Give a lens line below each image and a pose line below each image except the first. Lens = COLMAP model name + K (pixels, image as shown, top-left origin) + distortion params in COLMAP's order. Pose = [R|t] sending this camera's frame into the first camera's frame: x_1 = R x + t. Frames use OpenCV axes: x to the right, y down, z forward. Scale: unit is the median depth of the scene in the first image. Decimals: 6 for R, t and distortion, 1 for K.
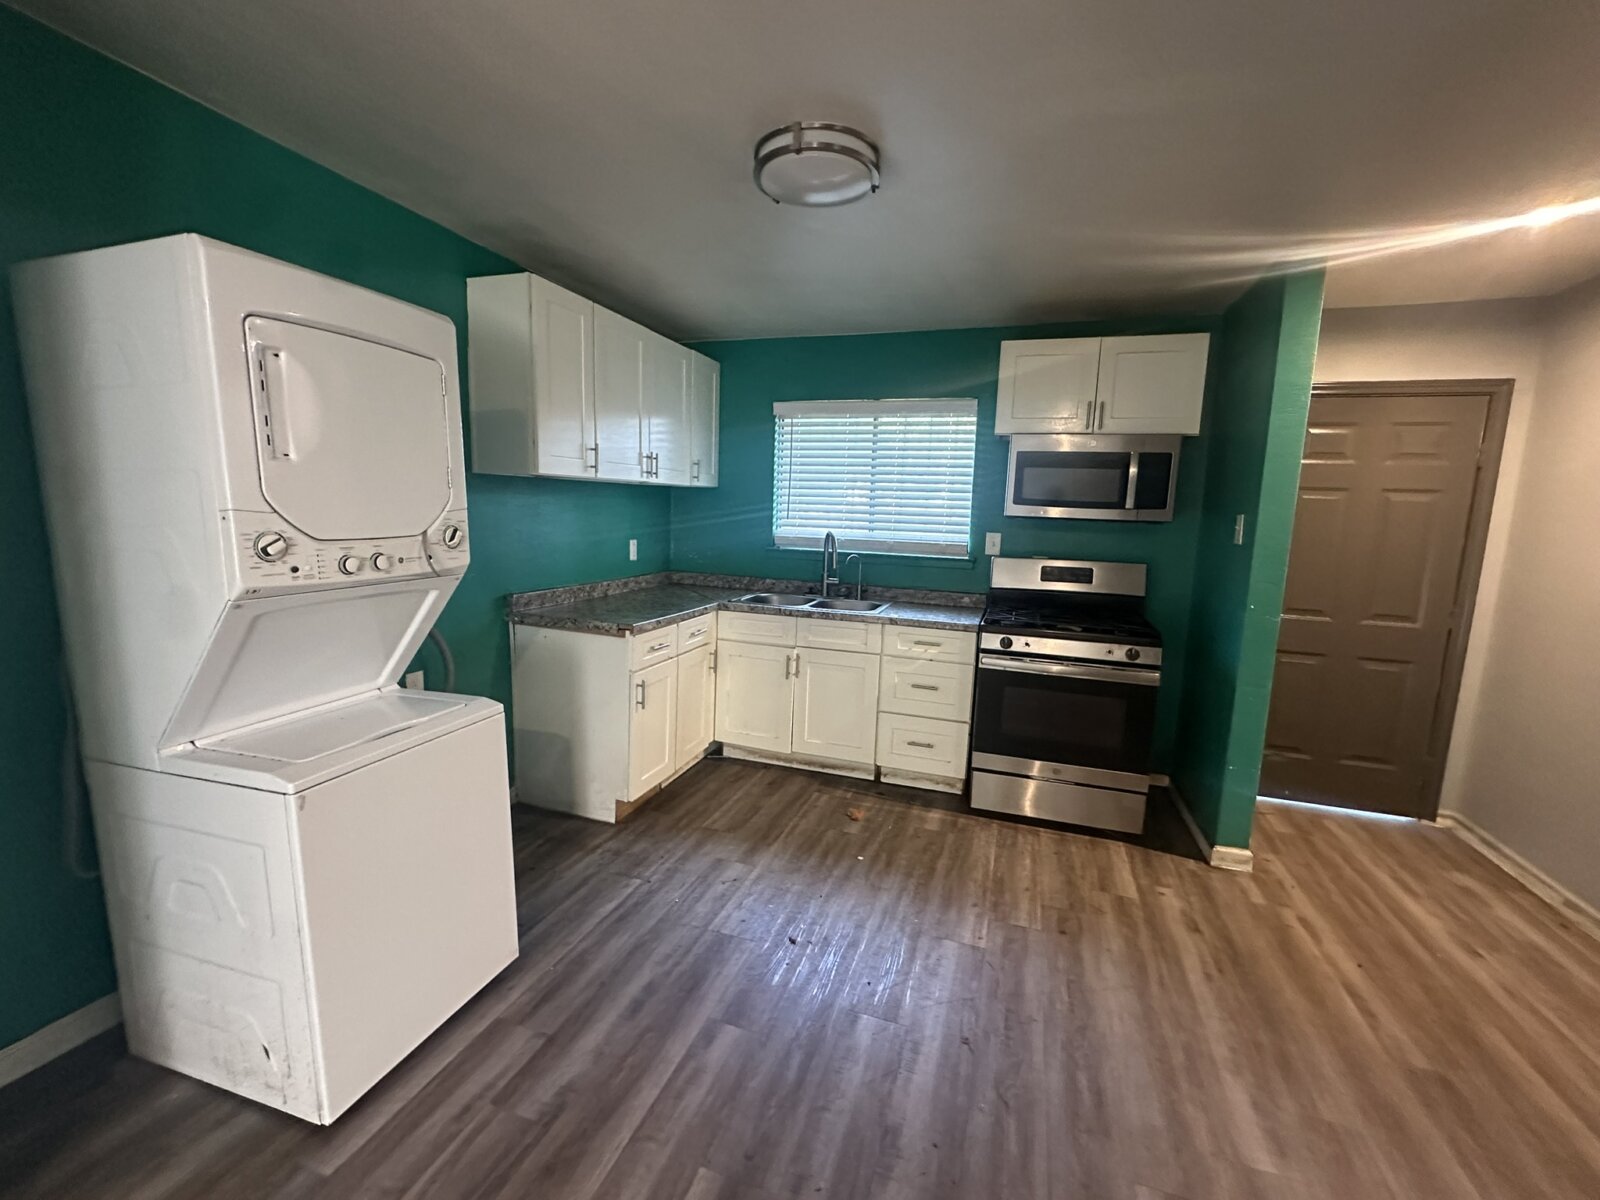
lens RADIAL K [[674.9, 0, 804.2], [0, 674.9, 605.0], [0, 0, 1]] dist [-0.001399, 0.000564]
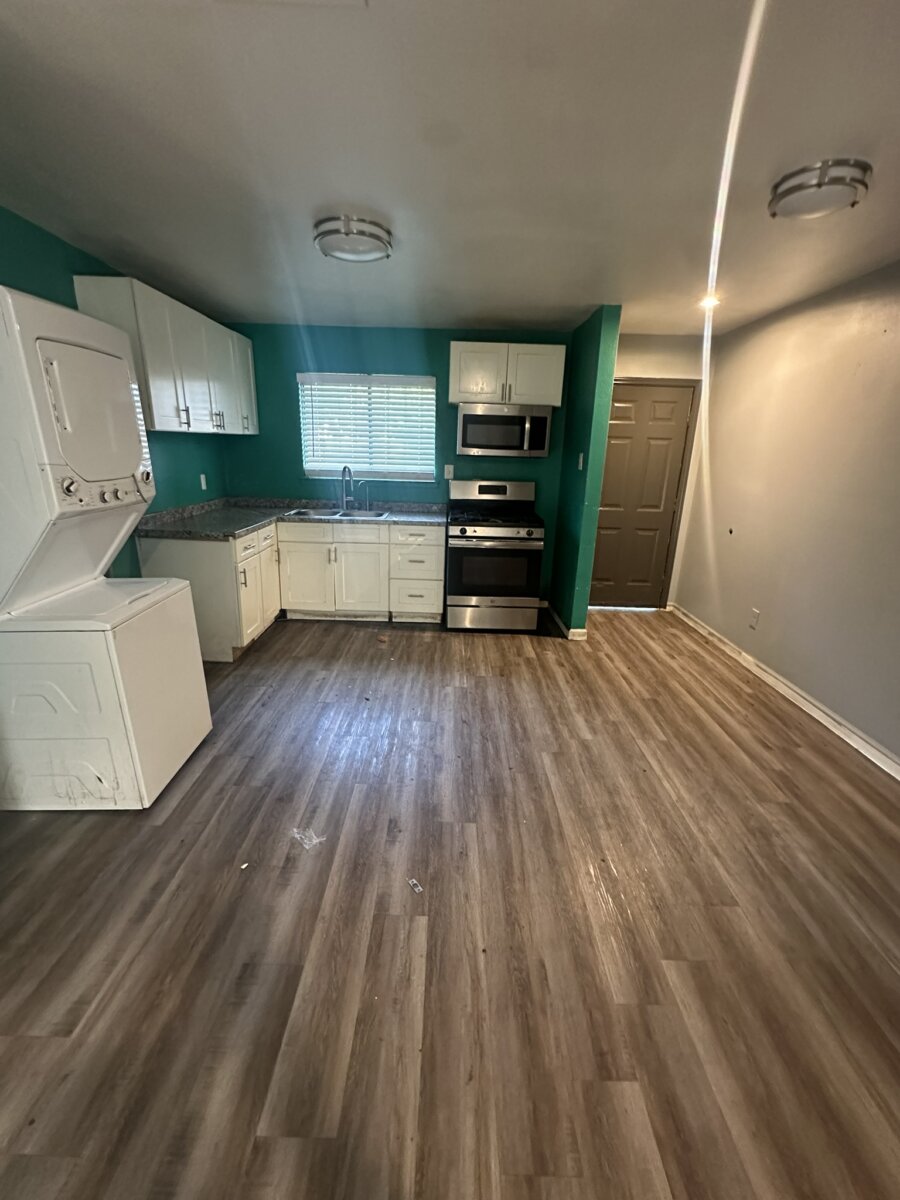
lens RADIAL K [[506.2, 0, 449.8], [0, 506.2, 605.4], [0, 0, 1]] dist [-0.001399, 0.000564]
pose [[0.948858, -0.101410, 0.298973, -0.152262], [0.049430, 0.983047, 0.176564, 0.013849], [-0.311810, -0.152756, 0.937785, -0.254389]]
